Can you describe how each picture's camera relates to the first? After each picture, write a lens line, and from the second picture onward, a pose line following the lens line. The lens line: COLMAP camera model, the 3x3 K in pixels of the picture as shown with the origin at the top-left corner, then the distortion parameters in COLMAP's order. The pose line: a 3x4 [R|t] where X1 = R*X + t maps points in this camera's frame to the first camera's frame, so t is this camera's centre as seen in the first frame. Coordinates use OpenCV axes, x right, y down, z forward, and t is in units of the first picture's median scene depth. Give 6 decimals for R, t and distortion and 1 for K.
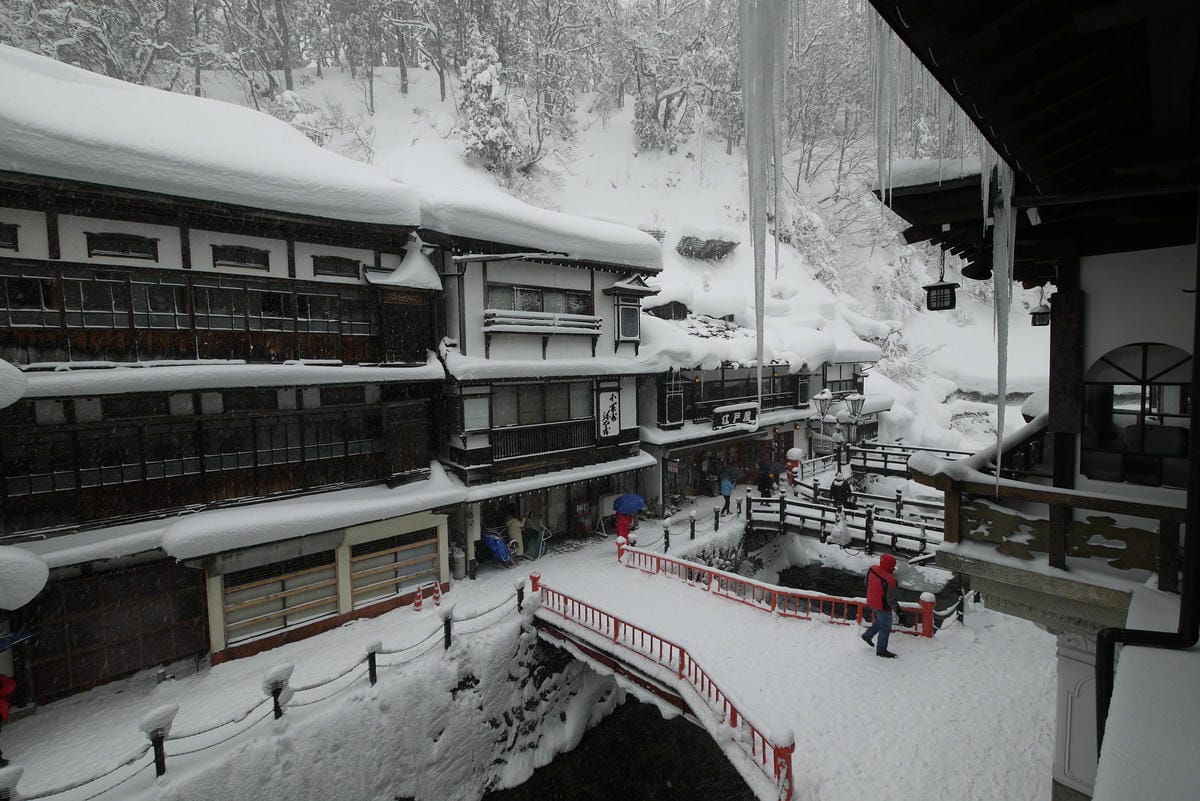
lens RADIAL K [[552.4, 0, 587.1], [0, 552.4, 392.1], [0, 0, 1]] dist [-0.011289, -0.003152]
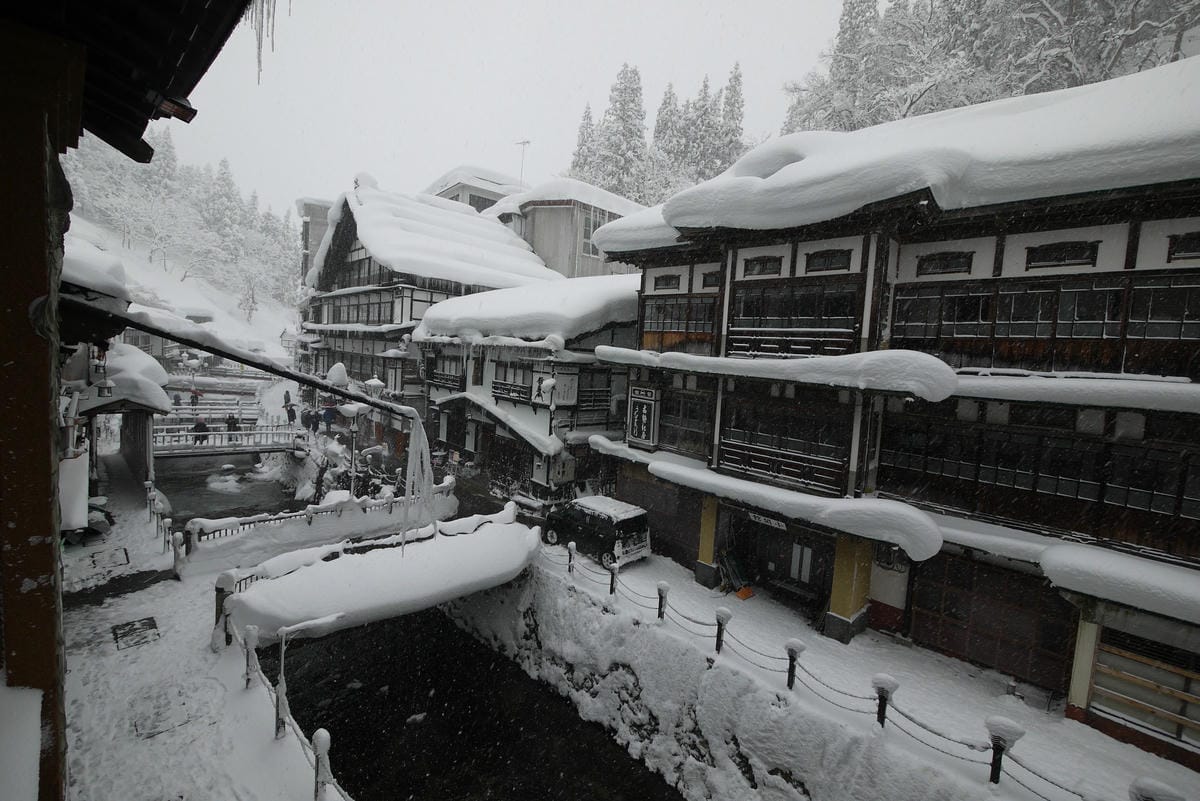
lens RADIAL K [[576.8, 0, 610.7], [0, 576.8, 394.5], [0, 0, 1]] dist [0.003568, 0.000060]
pose [[-0.014659, 0.086362, -0.996156, 0.226539], [-0.109711, 0.990109, 0.087452, -0.018922], [0.993855, 0.110571, -0.005039, 0.224529]]
